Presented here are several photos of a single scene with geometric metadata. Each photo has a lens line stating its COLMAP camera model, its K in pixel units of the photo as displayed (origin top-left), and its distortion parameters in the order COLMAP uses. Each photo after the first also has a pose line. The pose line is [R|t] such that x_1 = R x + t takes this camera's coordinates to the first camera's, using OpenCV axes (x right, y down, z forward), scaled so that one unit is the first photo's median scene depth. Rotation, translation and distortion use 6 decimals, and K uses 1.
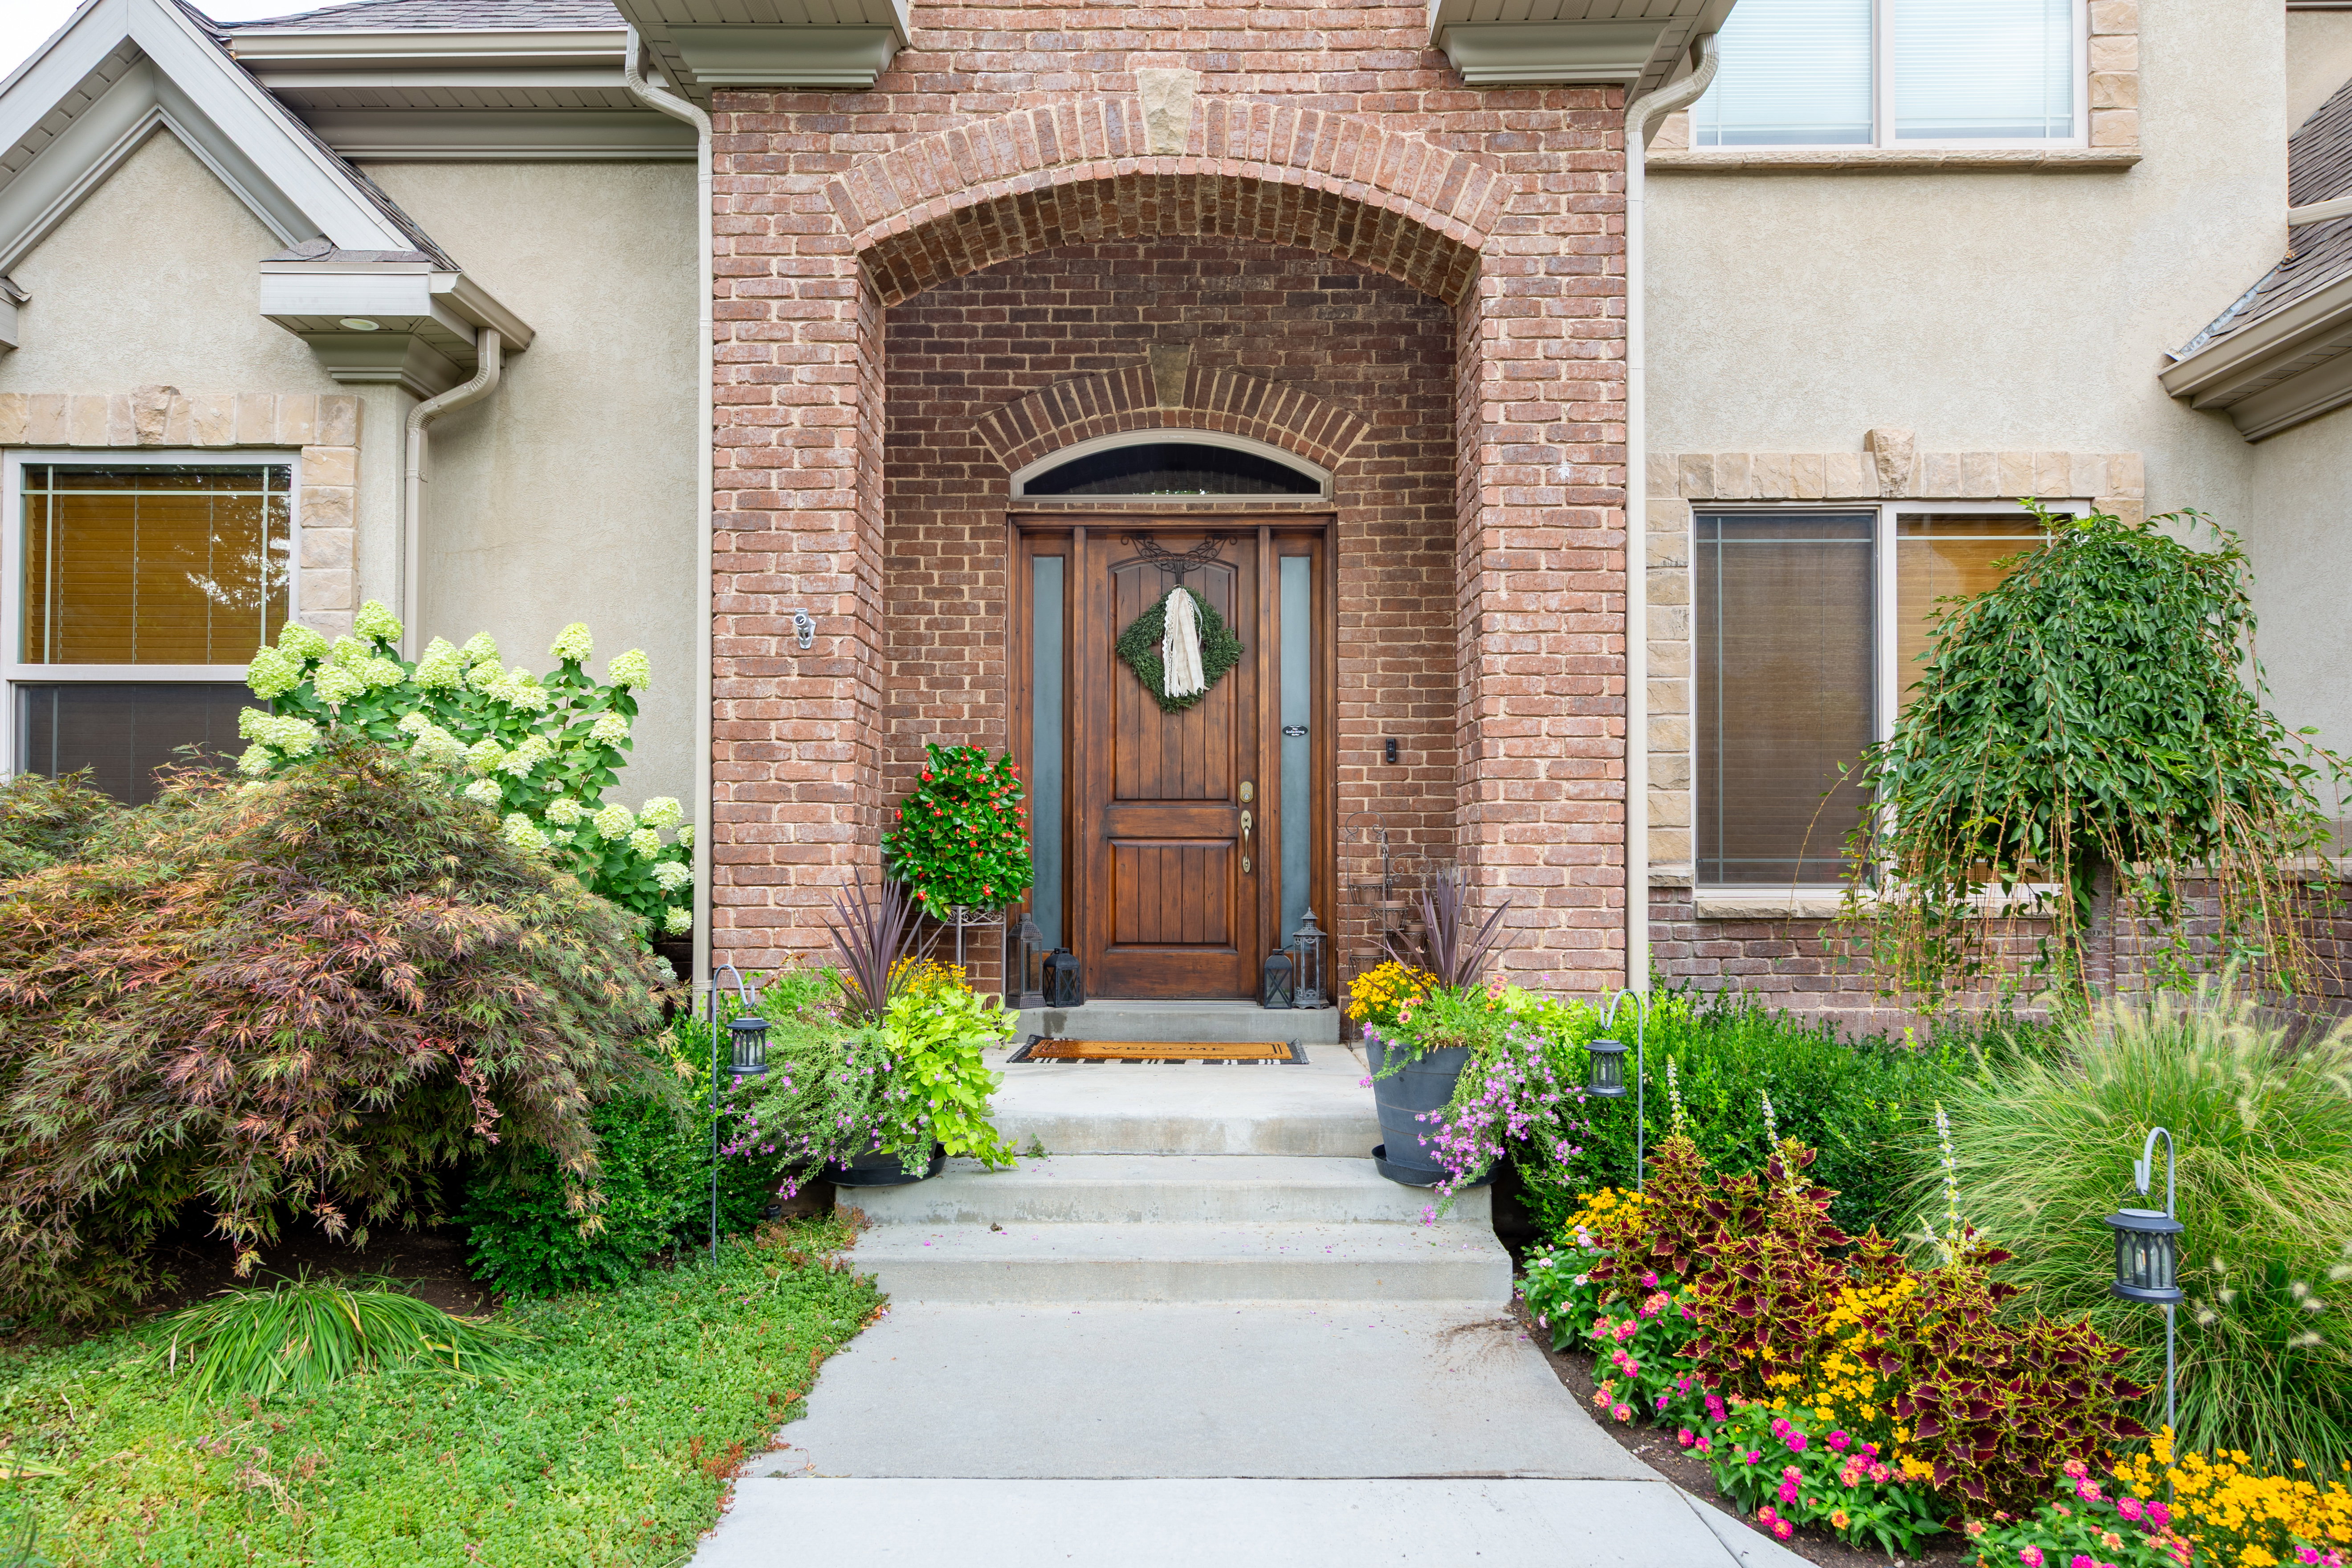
lens RADIAL K [[1599.6, 0, 1190.2], [0, 1599.6, 824.6], [0, 0, 1]] dist [0.020521, -0.004067]
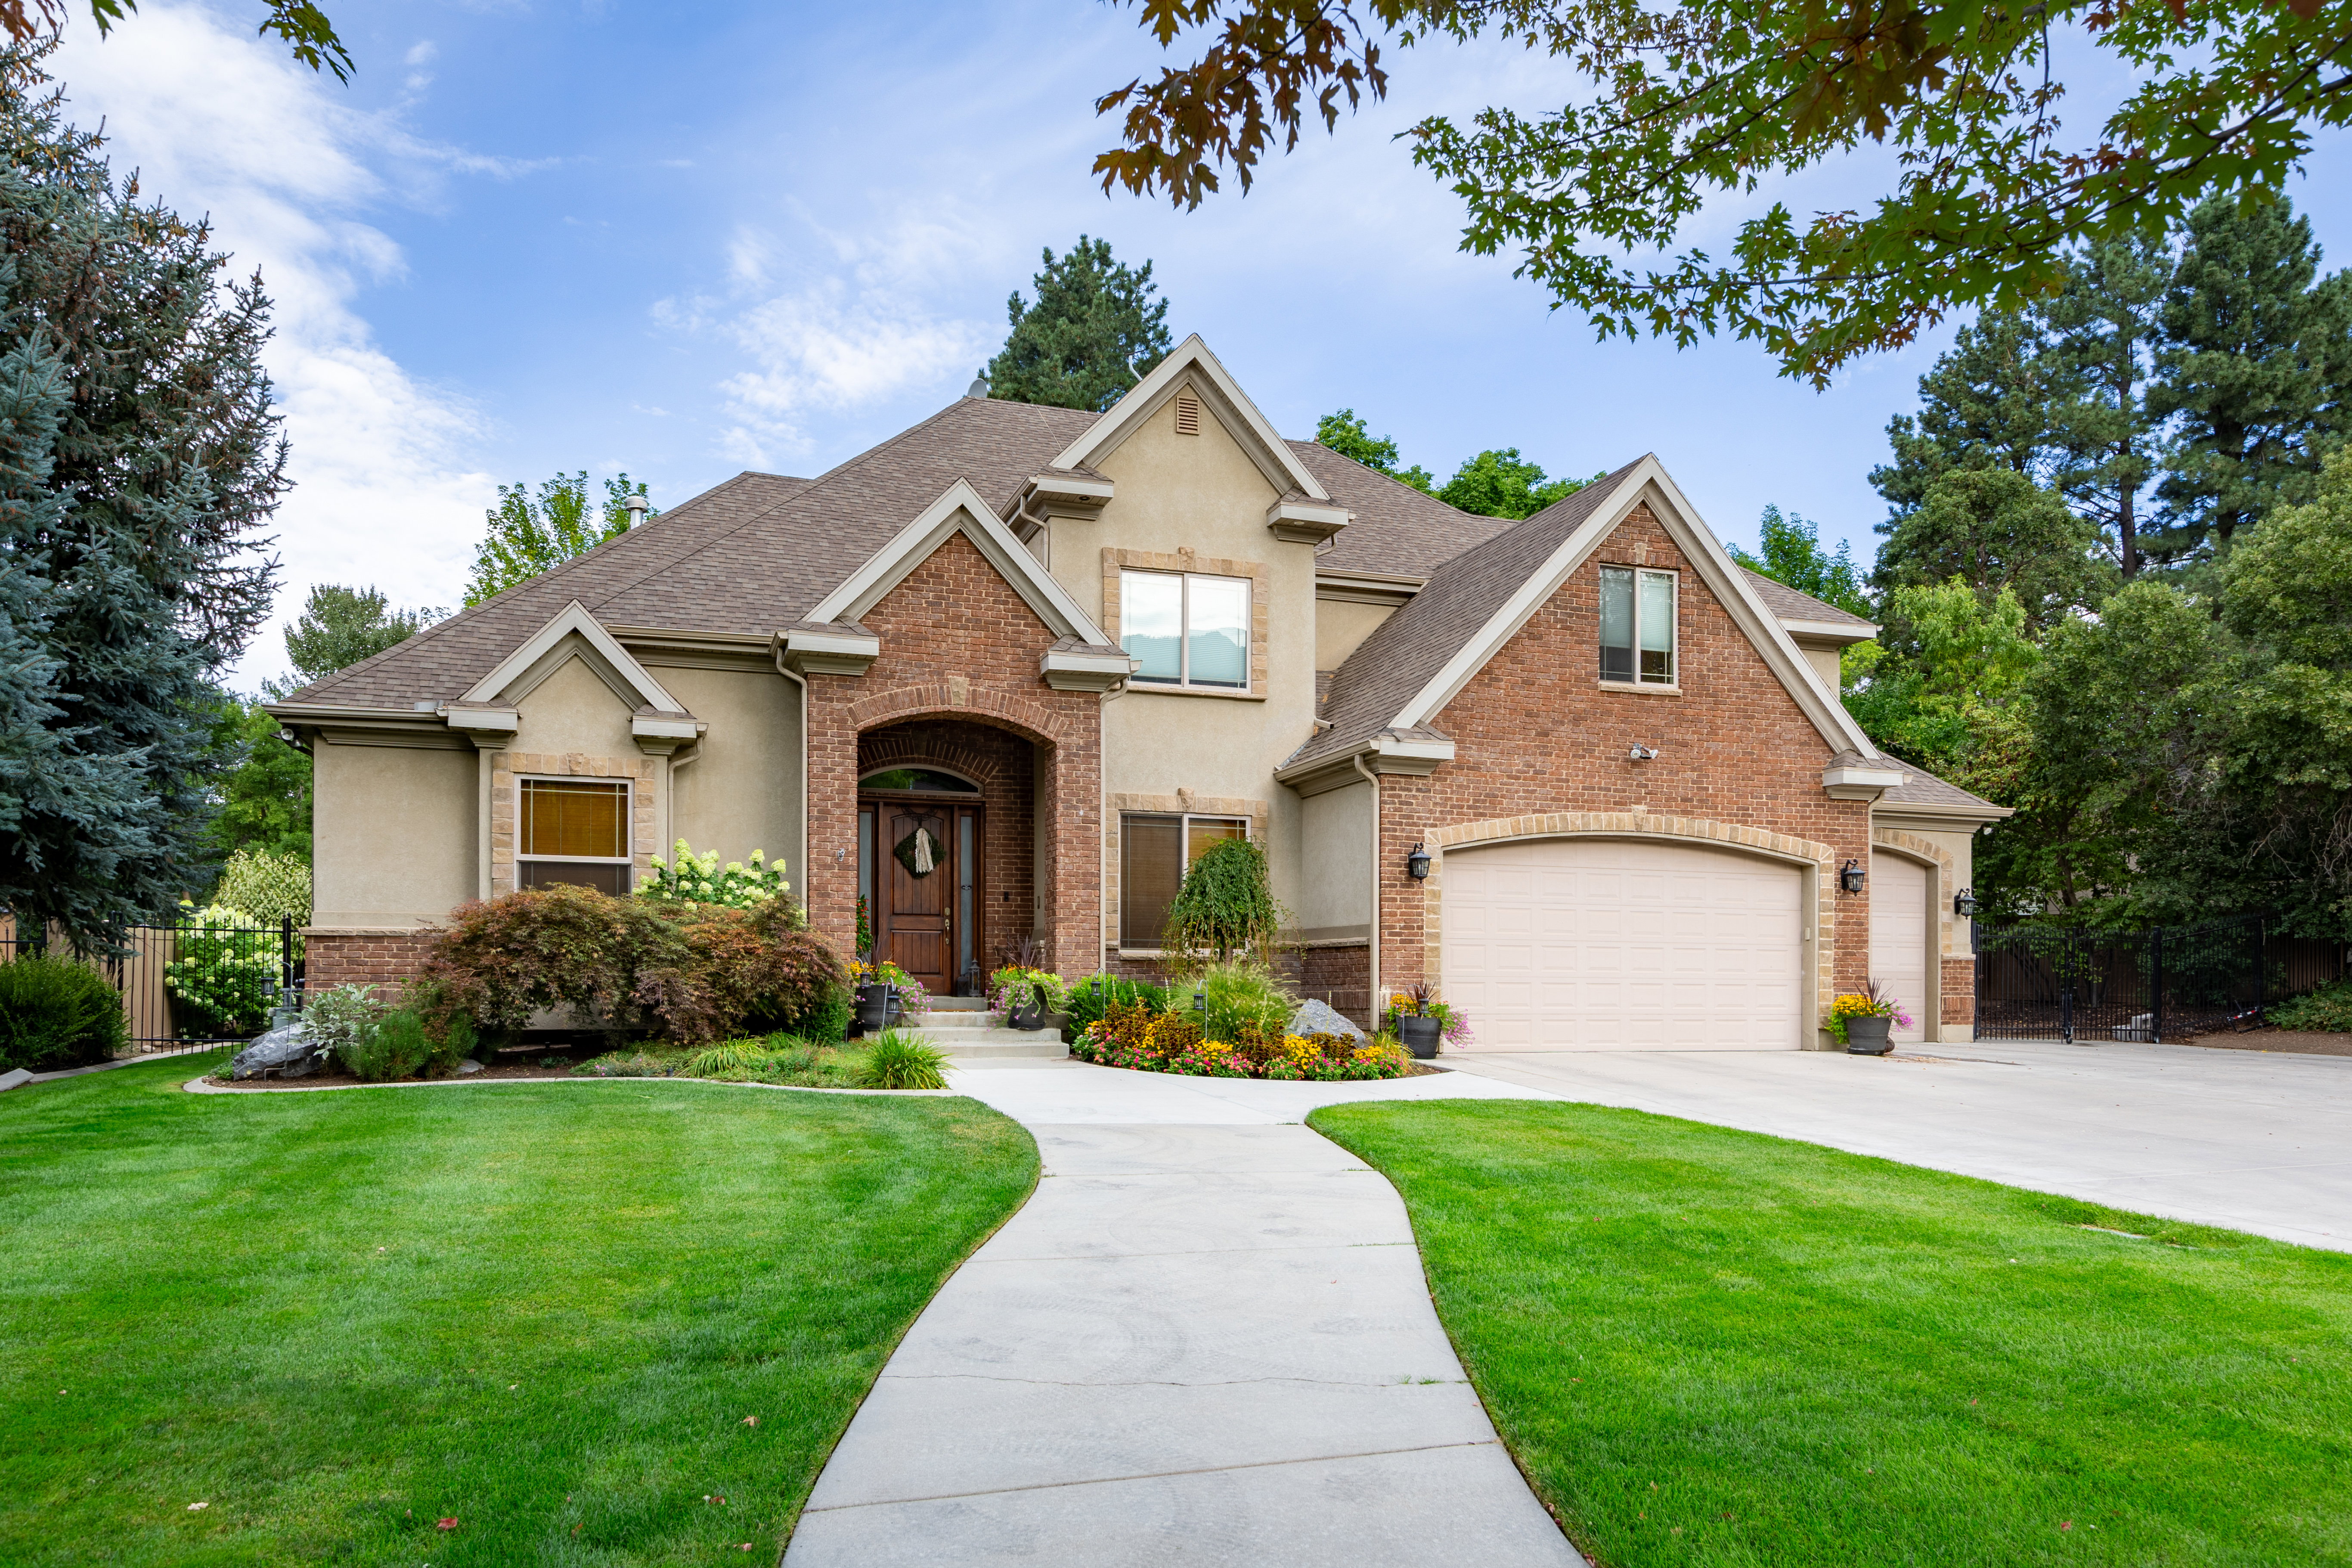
lens RADIAL K [[1599.7, 0, 1192.5], [0, 1599.7, 1003.1], [0, 0, 1]] dist [0.020521, -0.004067]
pose [[0.939021, 0.000855, 0.343860, -0.616960], [-0.012056, 0.999464, 0.030437, 0.055107], [-0.343649, -0.032726, 0.938528, -1.959968]]
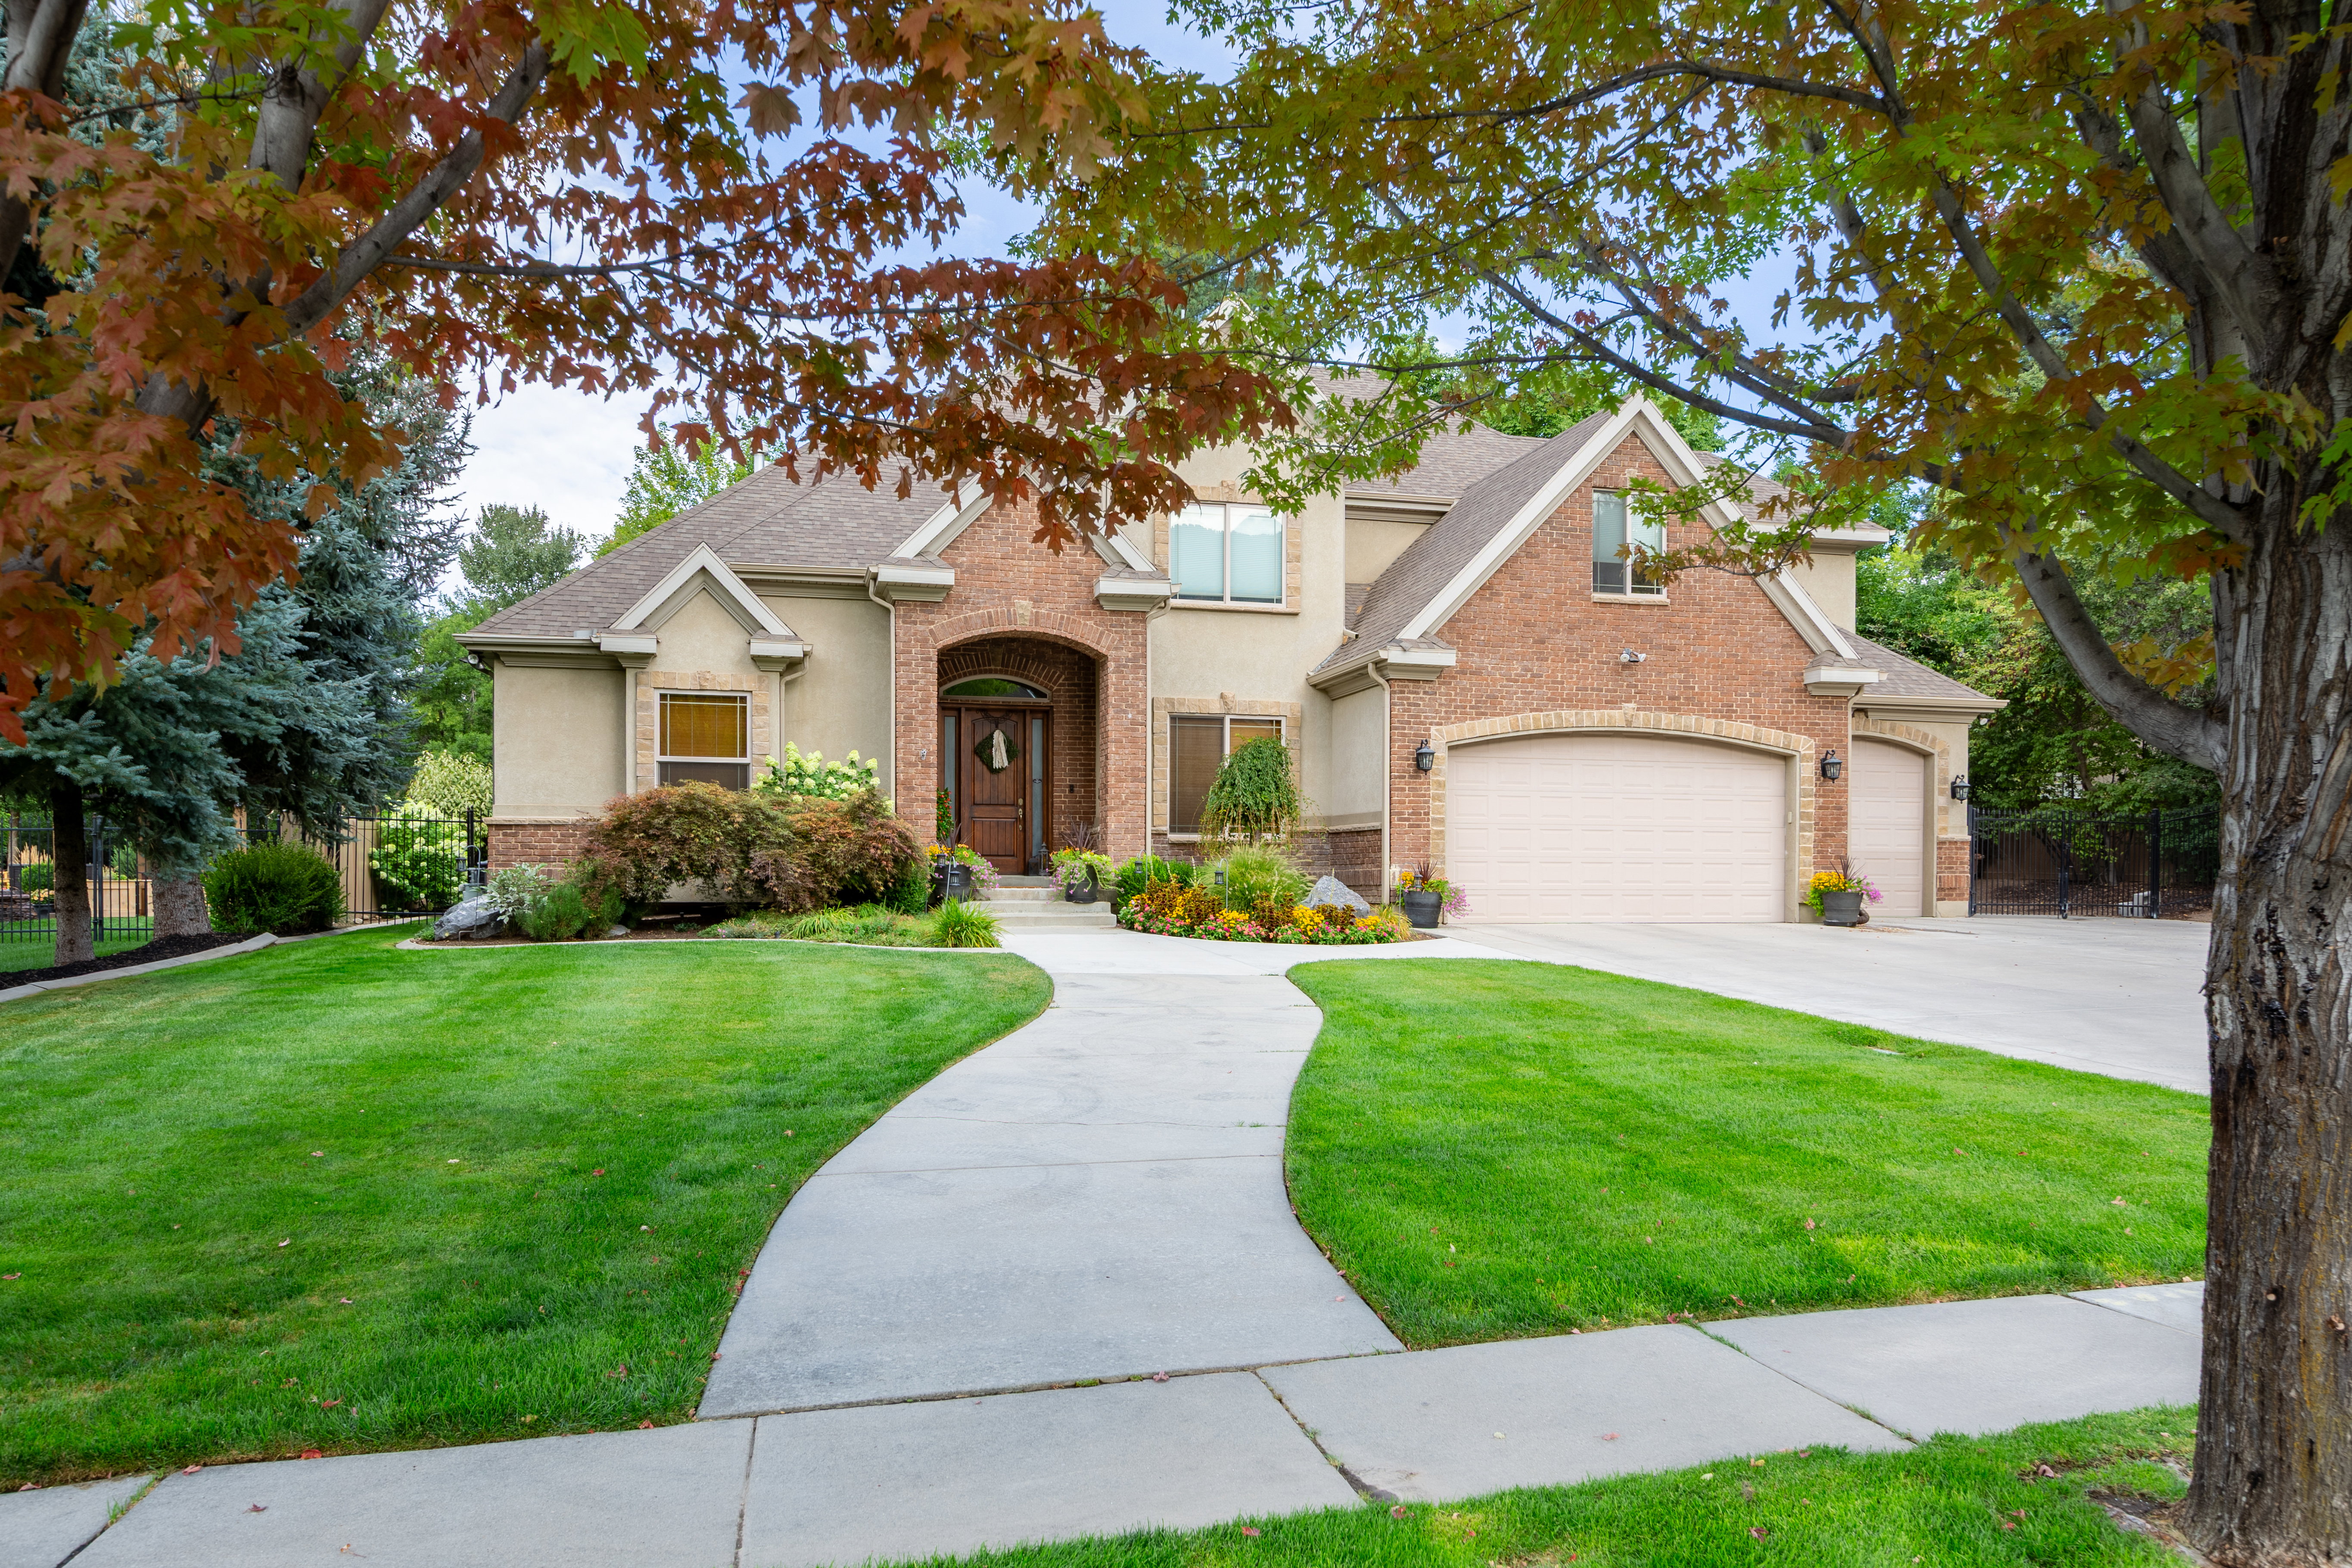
lens RADIAL K [[1599.7, 0, 1204.8], [0, 1599.7, 901.1], [0, 0, 1]] dist [0.020521, -0.004067]
pose [[0.962371, -0.001920, 0.271731, -0.569759], [-0.008325, 0.999297, 0.036545, 0.065956], [-0.271610, -0.037432, 0.961679, -2.464142]]
